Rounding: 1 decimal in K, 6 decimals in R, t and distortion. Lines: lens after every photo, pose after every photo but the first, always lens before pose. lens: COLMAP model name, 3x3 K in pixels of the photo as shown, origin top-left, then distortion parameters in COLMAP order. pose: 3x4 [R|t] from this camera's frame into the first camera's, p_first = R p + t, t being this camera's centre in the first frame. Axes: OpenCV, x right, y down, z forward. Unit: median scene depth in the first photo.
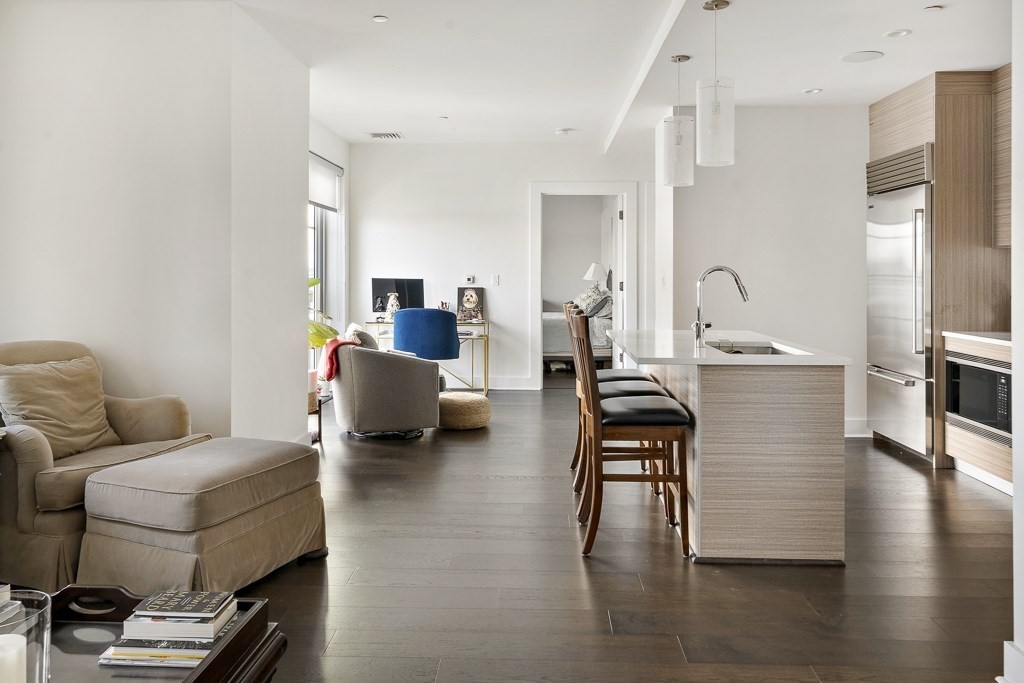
lens RADIAL K [[782.6, 0, 513.8], [0, 782.6, 271.2], [0, 0, 1]] dist [0.004451, 0.001714]
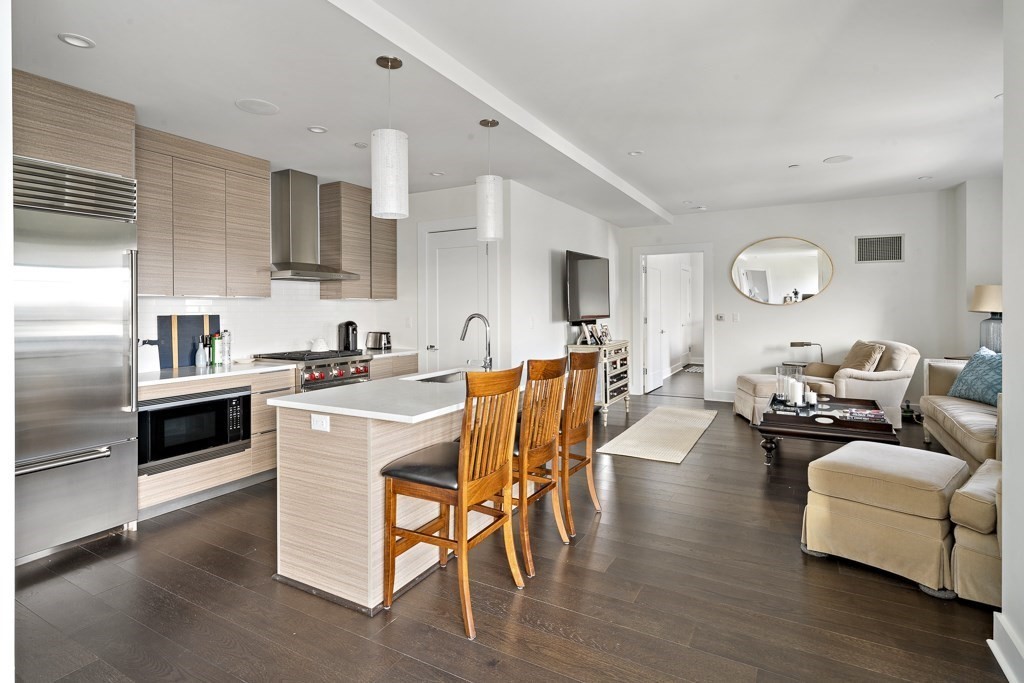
lens RADIAL K [[512.6, 0, 519.0], [0, 512.6, 306.8], [0, 0, 1]] dist [0.005476, 0.000397]
pose [[-0.894917, 0.003371, 0.446220, -0.142401], [0.001801, 0.999991, -0.003942, -0.011511], [-0.446229, -0.002724, -0.894915, 1.331614]]
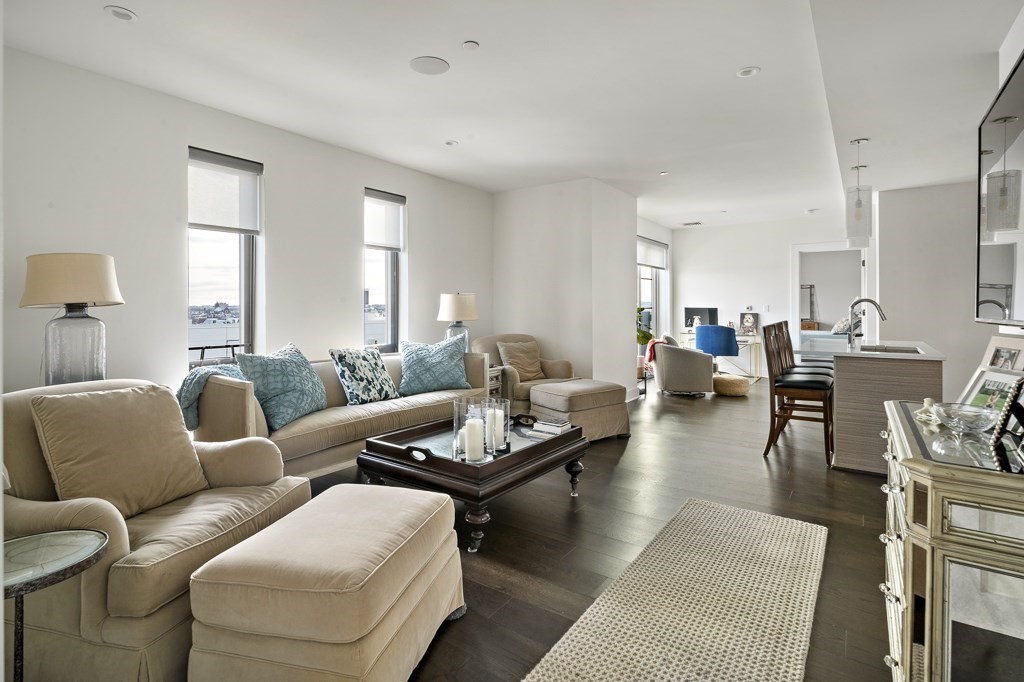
lens RADIAL K [[512.7, 0, 515.8], [0, 512.7, 295.3], [0, 0, 1]] dist [0.000167, -0.000556]
pose [[0.843892, -0.015523, -0.536288, 0.182928], [0.006764, 0.999810, -0.018297, 0.000326], [0.536470, 0.011814, 0.843837, -0.250639]]
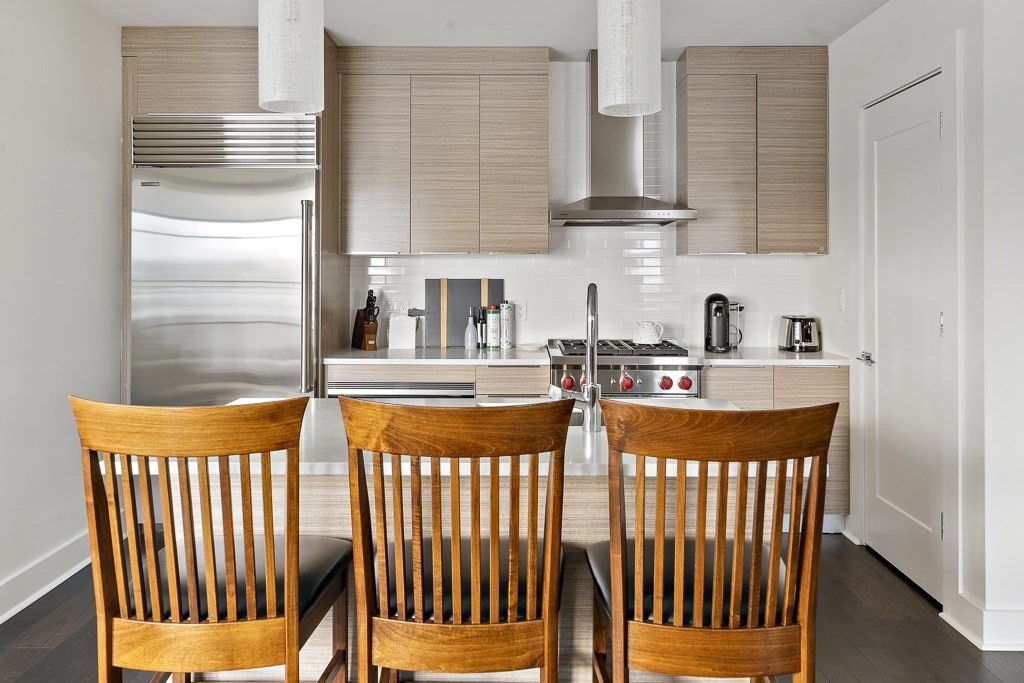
lens RADIAL K [[782.6, 0, 513.8], [0, 782.6, 271.2], [0, 0, 1]] dist [0.004451, 0.001714]
pose [[-0.030634, -0.002765, 0.999527, -0.243990], [-0.003839, 0.999989, 0.002649, -0.014012], [-0.999523, -0.003756, -0.030644, 0.825493]]
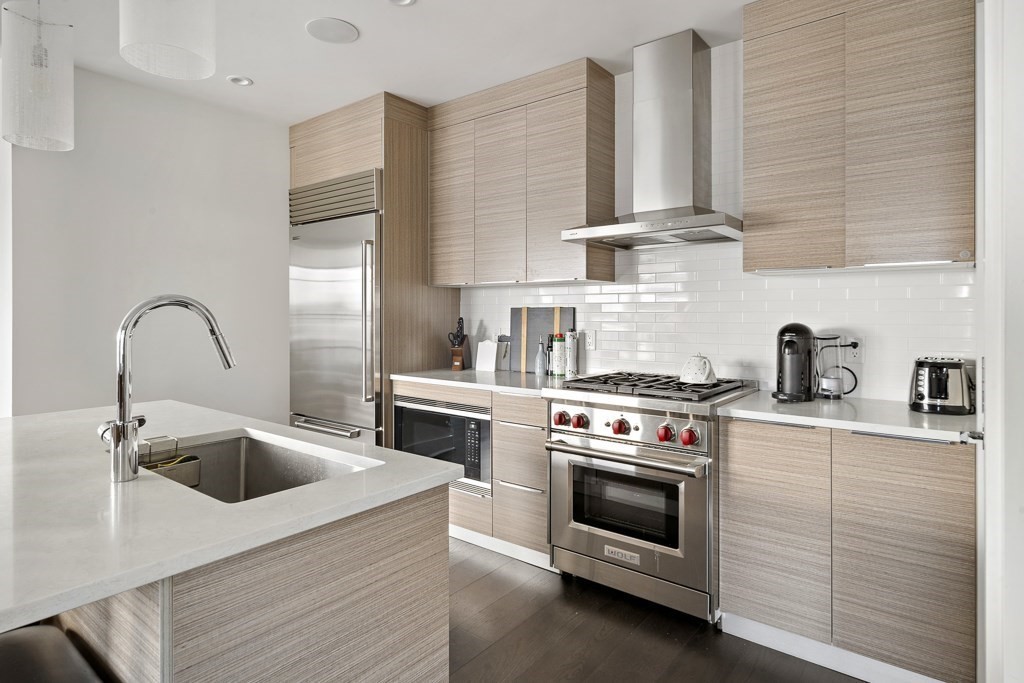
lens RADIAL K [[570.1, 0, 494.2], [0, 570.1, 313.4], [0, 0, 1]] dist [0.003957, 0.001417]
pose [[0.601109, -0.003173, 0.799161, 0.081776], [0.000169, 0.999993, 0.003844, 0.001891], [-0.799167, -0.002176, 0.601105, 0.492783]]
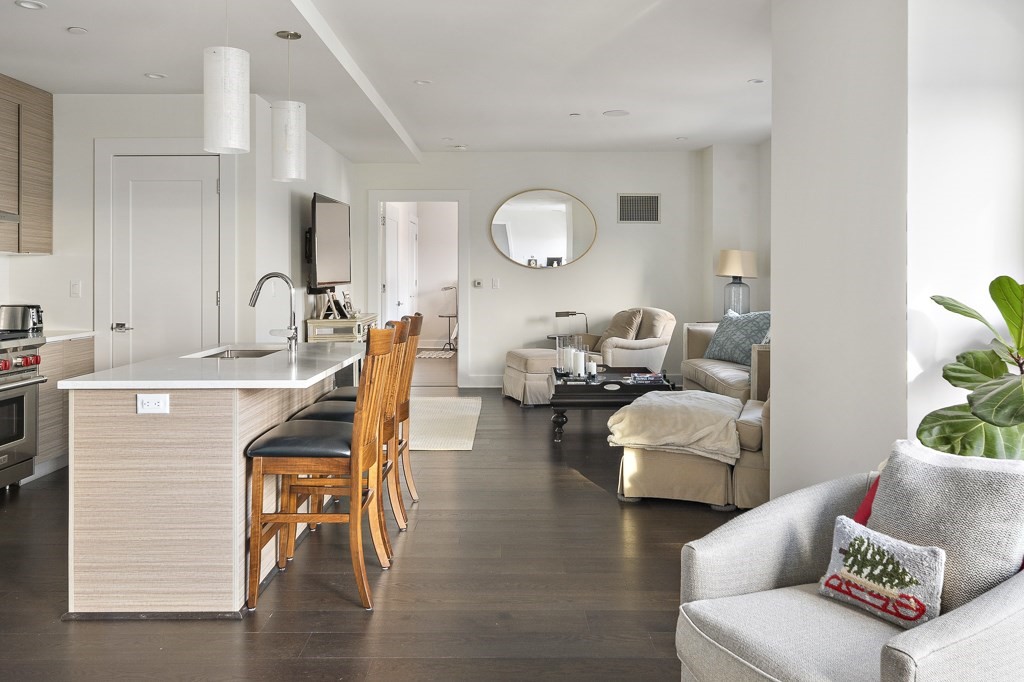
lens RADIAL K [[782.6, 0, 513.8], [0, 782.6, 270.7], [0, 0, 1]] dist [0.004451, 0.001714]
pose [[-0.999236, -0.001084, -0.039073, -0.013956], [-0.000782, 0.999970, -0.007734, -0.001267], [0.039080, -0.007697, -0.999206, 1.575731]]
